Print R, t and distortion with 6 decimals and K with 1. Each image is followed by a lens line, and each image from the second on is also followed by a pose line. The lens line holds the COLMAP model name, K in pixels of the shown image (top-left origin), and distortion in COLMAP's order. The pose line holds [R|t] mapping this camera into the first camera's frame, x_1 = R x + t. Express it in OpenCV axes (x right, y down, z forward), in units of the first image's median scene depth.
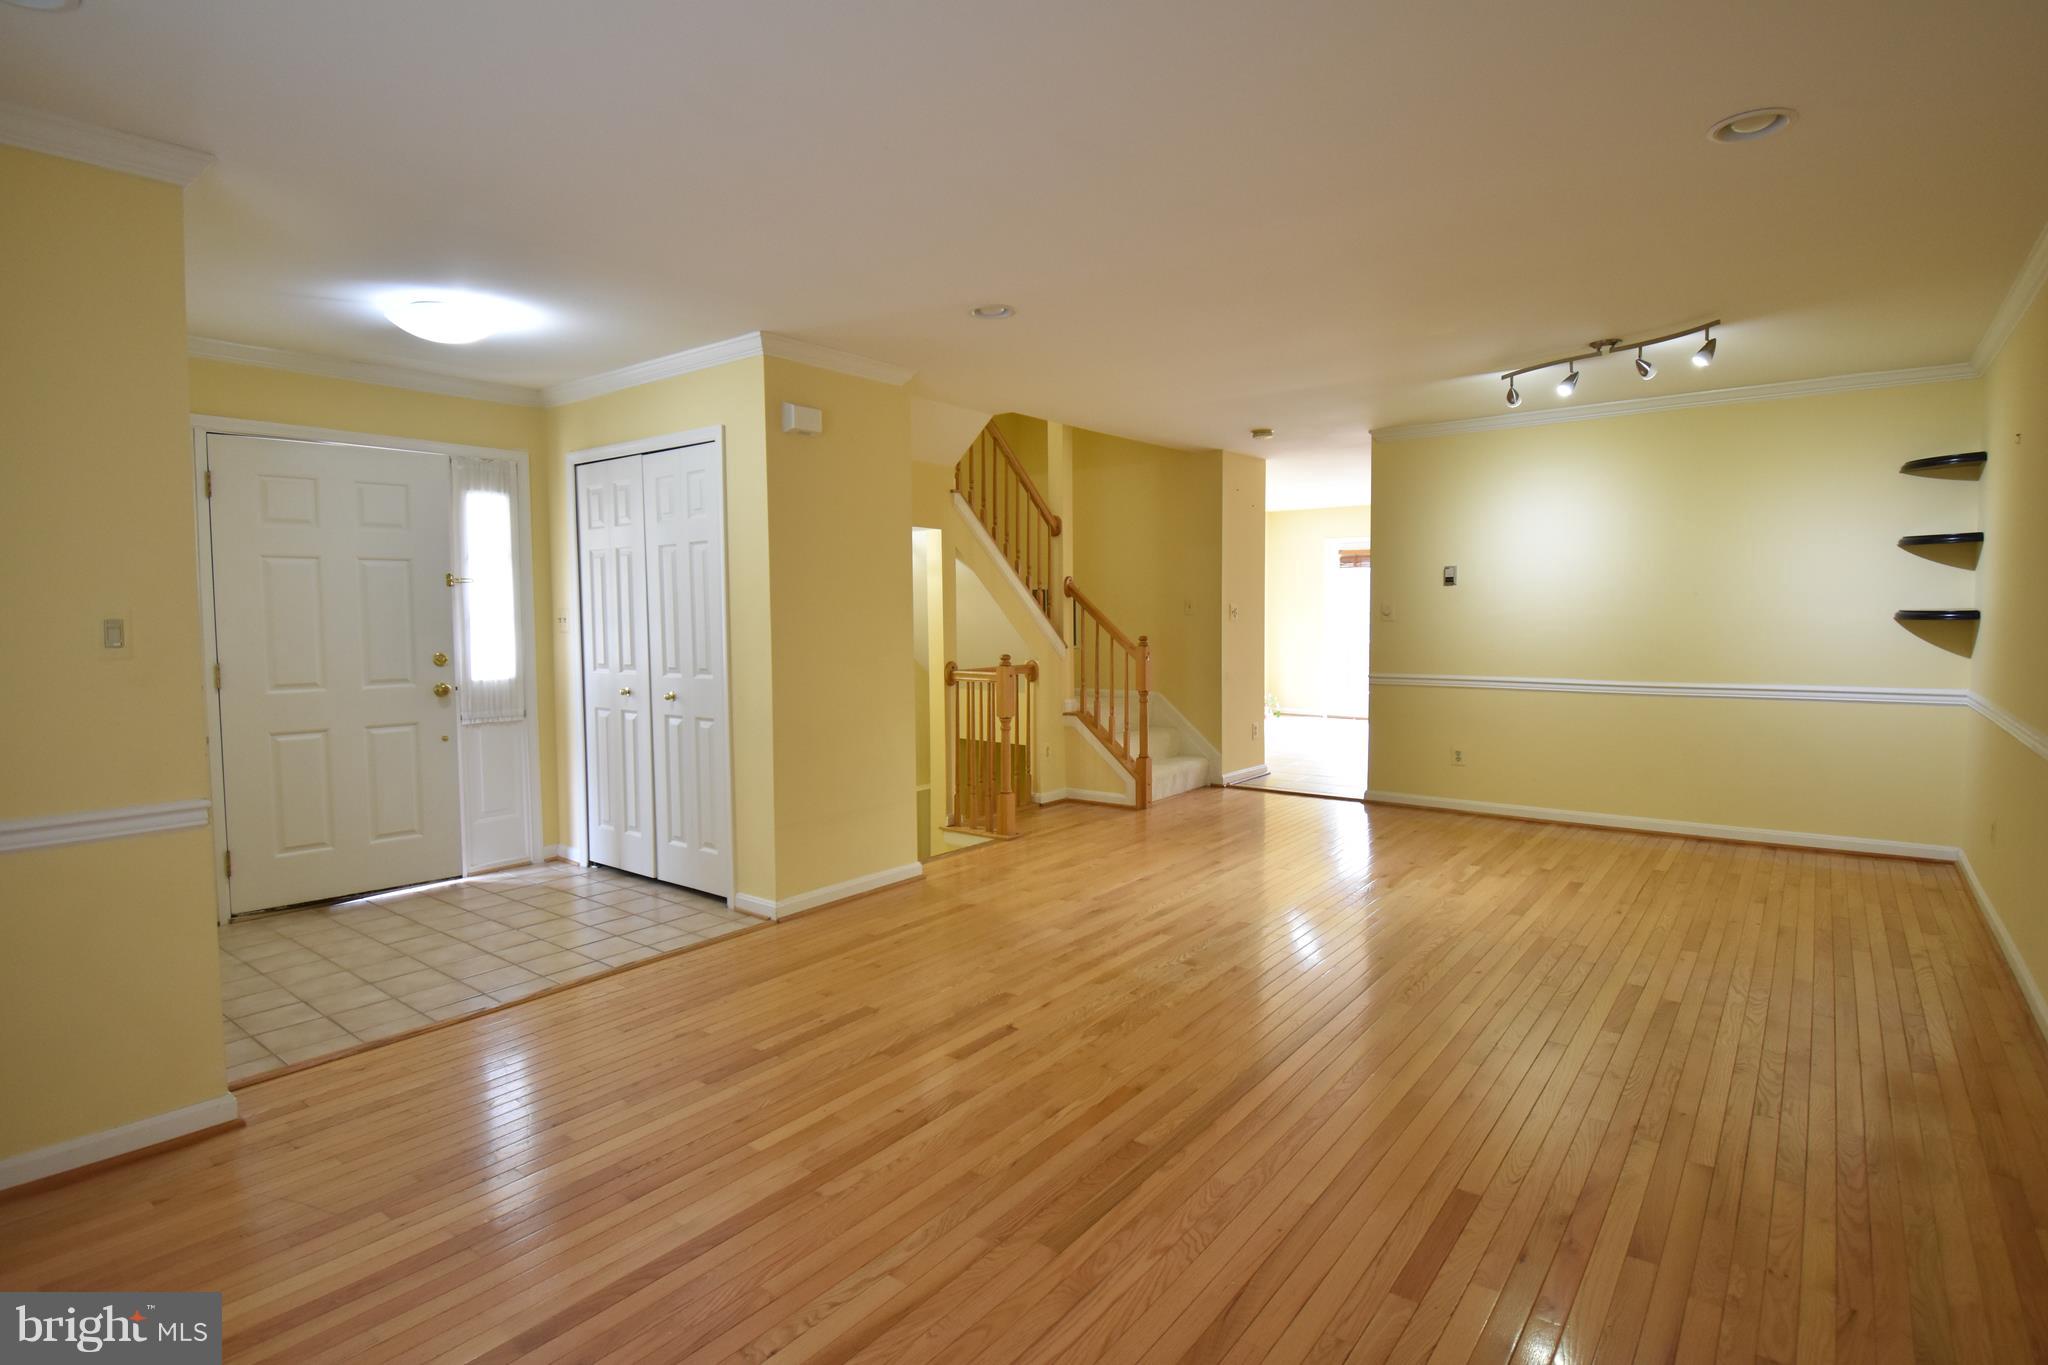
lens RADIAL K [[1035.6, 0, 1024.0], [0, 1035.6, 682.5], [0, 0, 1]] dist [-0.016921, -0.000498]
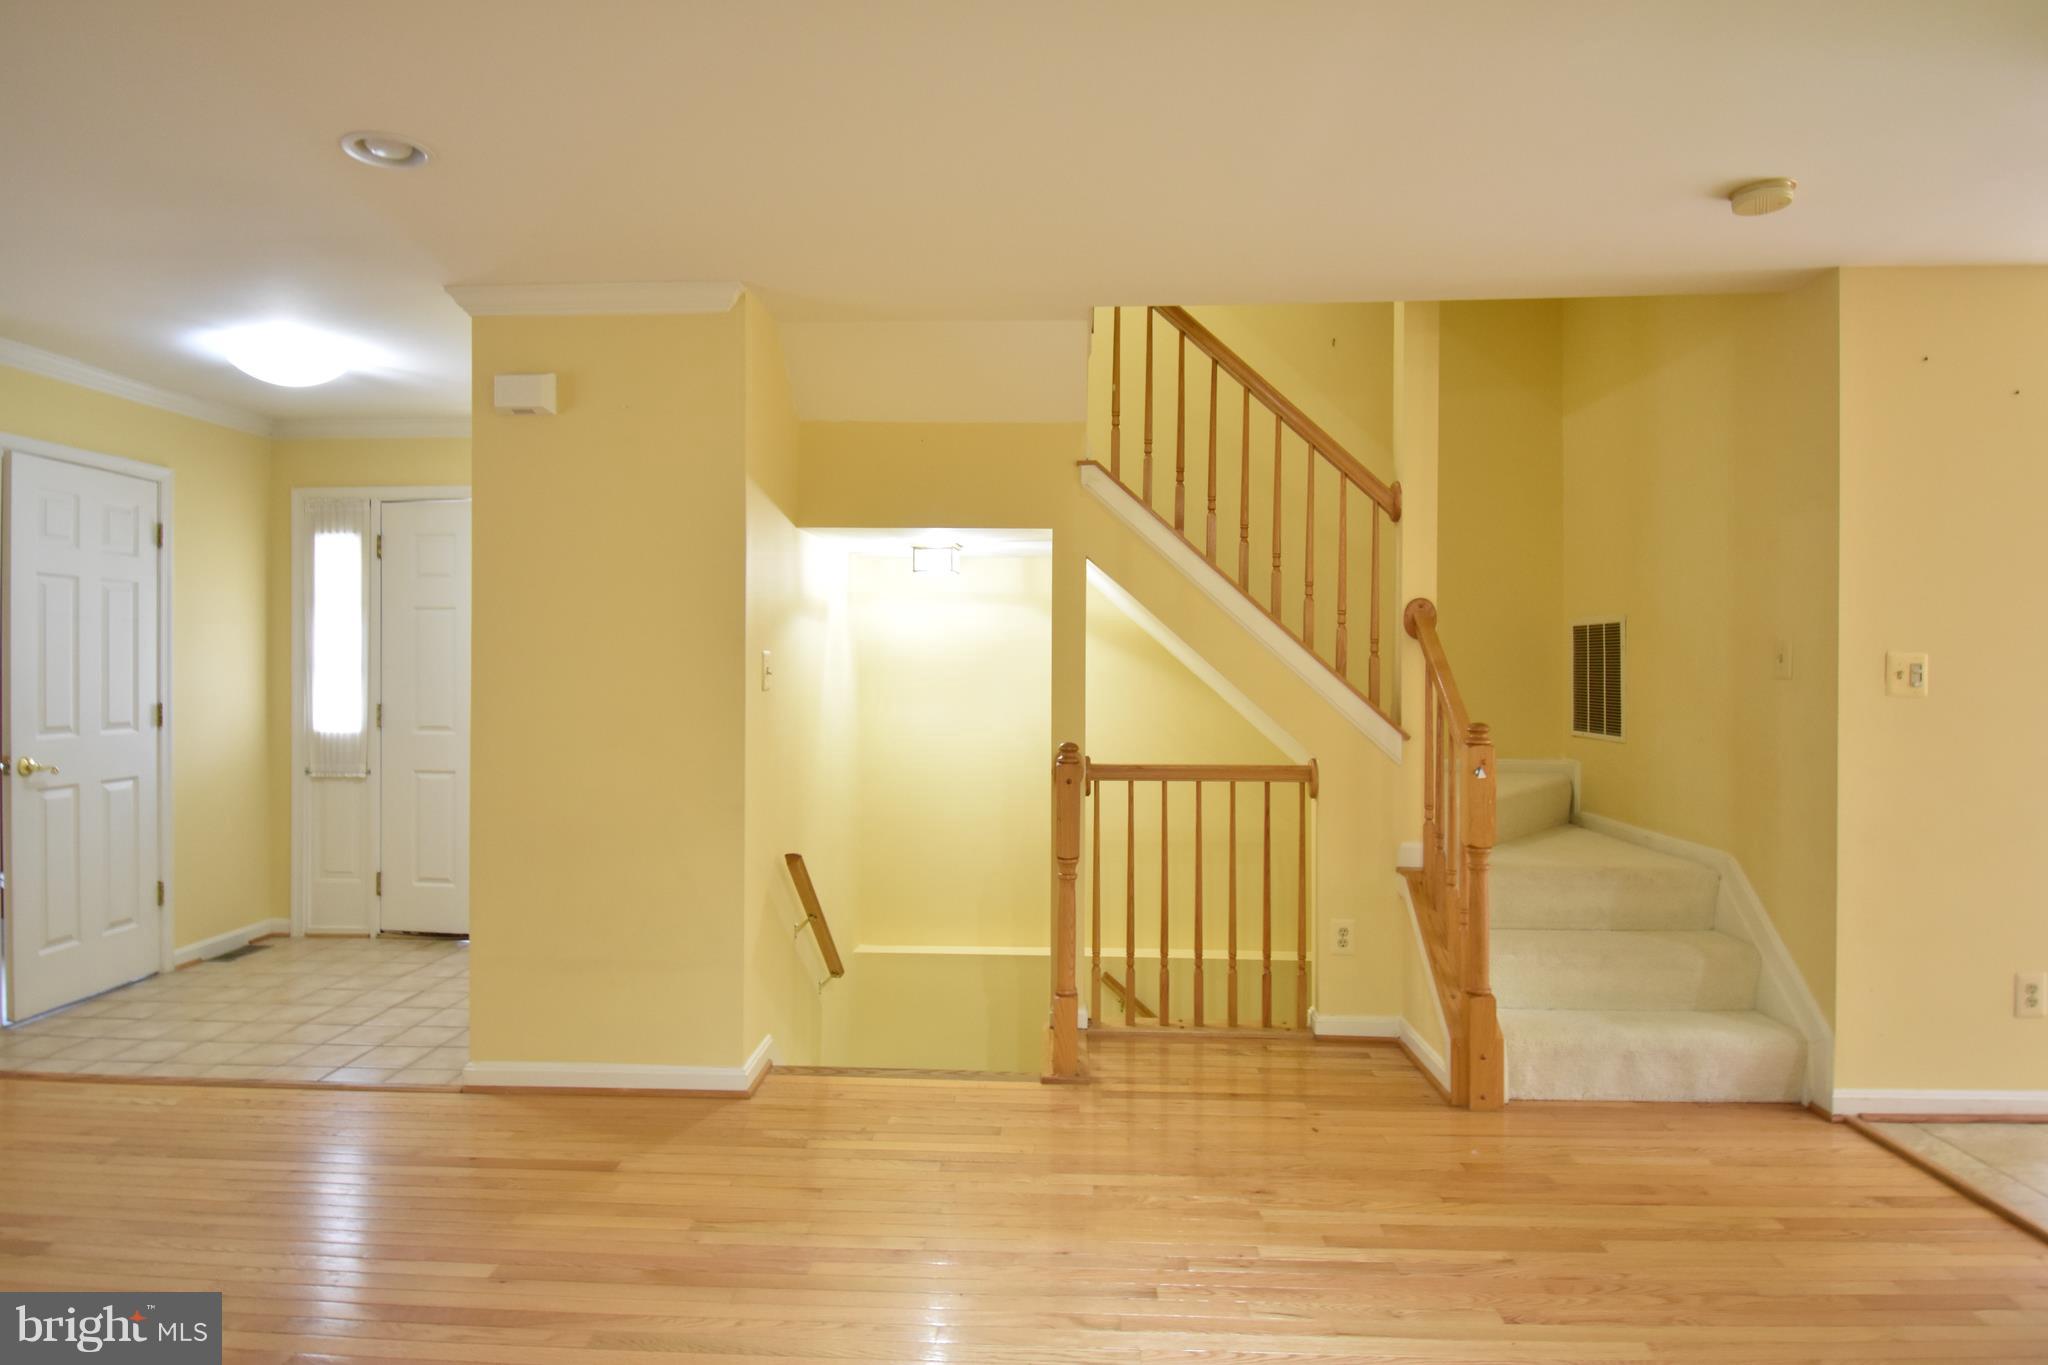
lens RADIAL K [[1150.9, 0, 1024.0], [0, 1150.9, 682.5], [0, 0, 1]] dist [-0.018433, -0.000564]
pose [[0.562897, 0.021338, -0.826251, 0.653850], [-0.061510, 0.997976, -0.016132, -0.066133], [0.824235, 0.059904, 0.563070, 0.875369]]
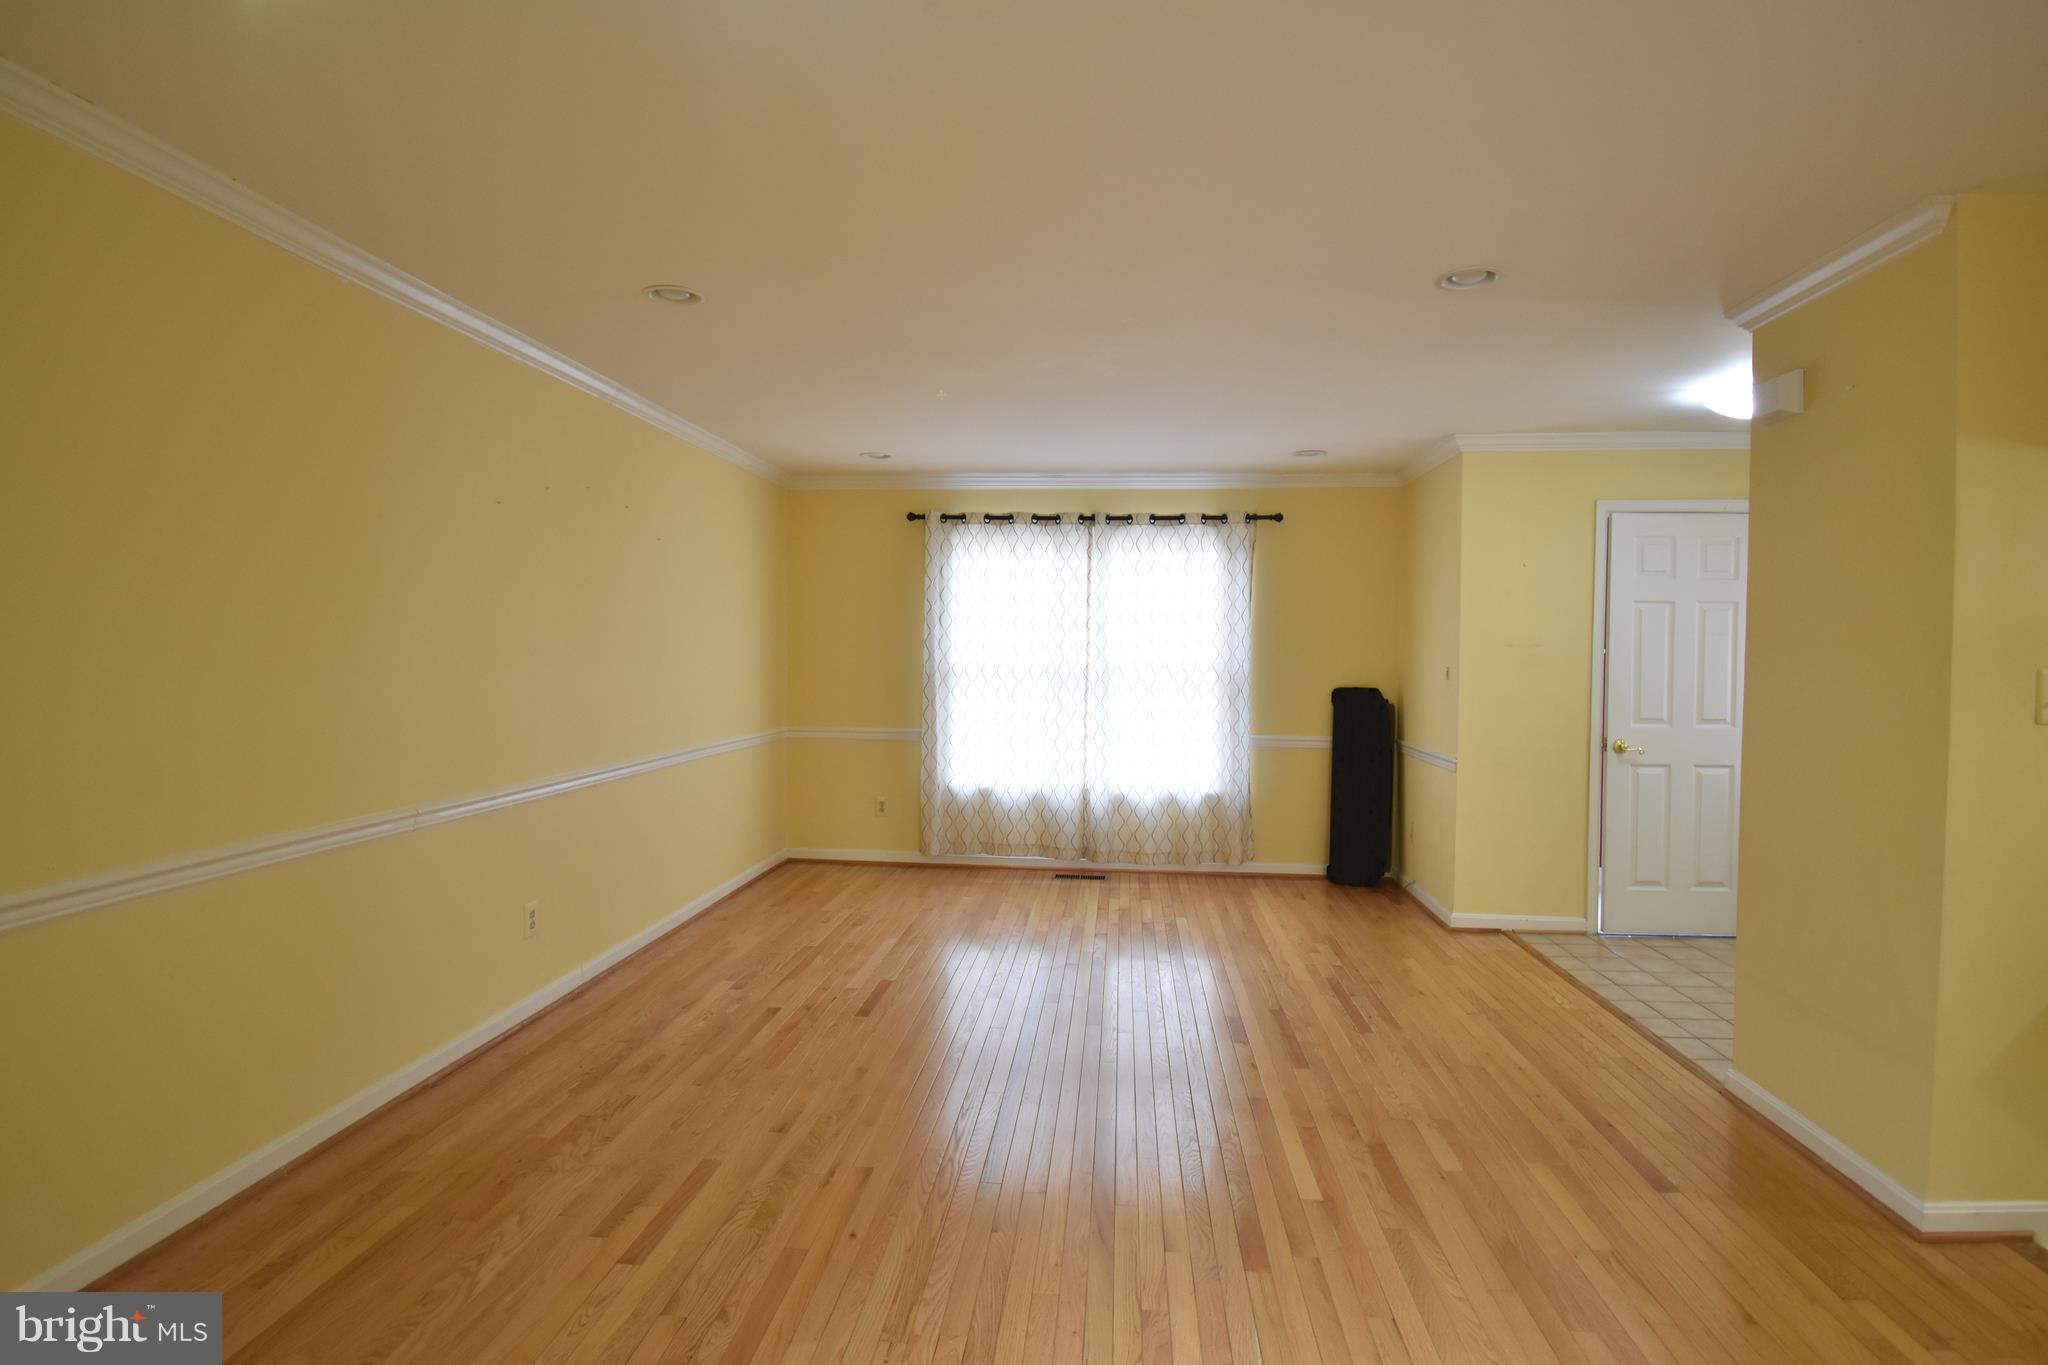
lens RADIAL K [[1082.7, 0, 1024.0], [0, 1082.7, 682.5], [0, 0, 1]] dist [0.033337, 0.000086]
pose [[-0.845365, 0.020203, -0.533807, 0.621363], [-0.031332, 0.995689, 0.087303, -0.118510], [0.533269, 0.090528, -0.841088, 1.403588]]
